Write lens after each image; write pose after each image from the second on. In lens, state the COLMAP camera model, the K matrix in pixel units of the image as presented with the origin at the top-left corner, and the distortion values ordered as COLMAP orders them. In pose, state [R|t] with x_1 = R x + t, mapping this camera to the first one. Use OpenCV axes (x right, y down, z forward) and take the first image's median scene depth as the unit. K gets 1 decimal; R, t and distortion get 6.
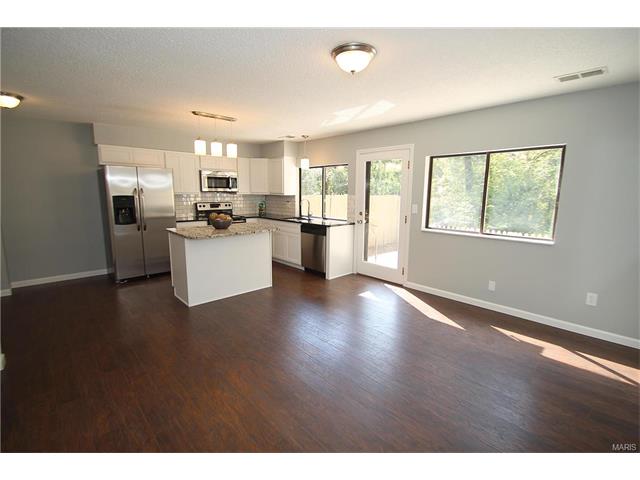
lens RADIAL K [[299.8, 0, 316.8], [0, 299.8, 240.6], [0, 0, 1]] dist [0.008769, -0.000766]
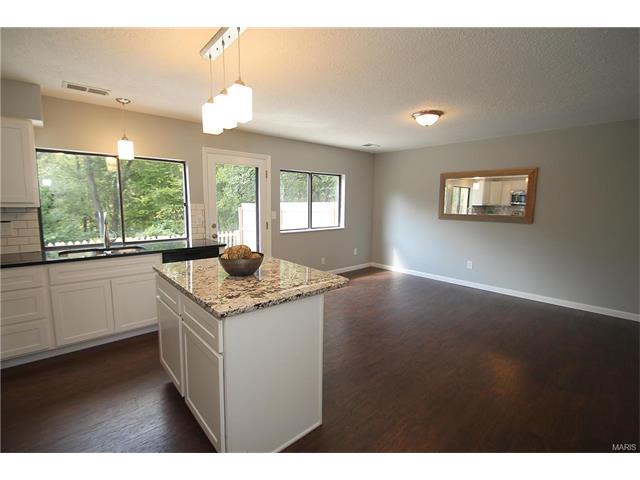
lens RADIAL K [[299.8, 0, 316.4], [0, 299.8, 234.4], [0, 0, 1]] dist [0.008769, -0.000766]
pose [[0.016250, -0.118045, 0.992875, -0.645275], [0.155427, 0.981234, 0.114117, -0.114409], [-0.987714, 0.152465, 0.034292, 0.683794]]
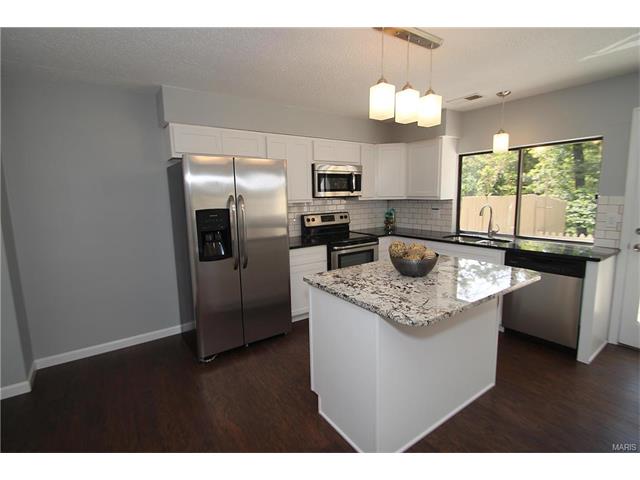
lens RADIAL K [[299.8, 0, 315.8], [0, 299.8, 238.7], [0, 0, 1]] dist [0.008769, -0.000766]
pose [[0.990061, -0.009270, -0.140334, -0.322211], [0.006880, 0.999823, -0.017507, -0.071388], [0.140471, 0.016368, 0.989949, 0.410153]]
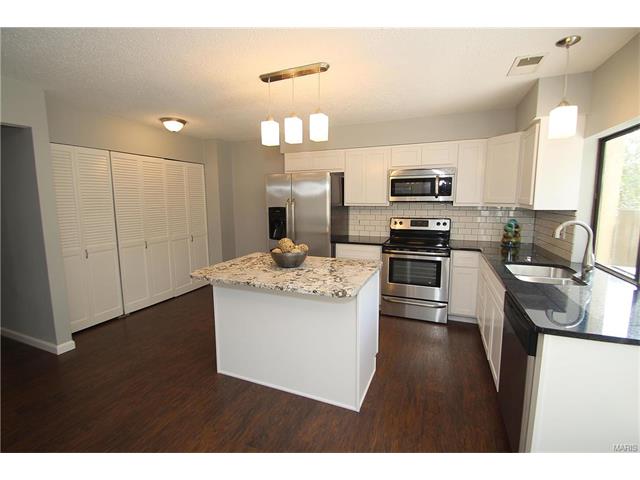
lens RADIAL K [[299.8, 0, 319.0], [0, 299.8, 235.0], [0, 0, 1]] dist [0.008769, -0.000766]
pose [[0.405862, 0.102009, -0.908224, 0.185731], [-0.139714, 0.988996, 0.048647, -0.109815], [0.903192, 0.107148, 0.415648, 0.645357]]
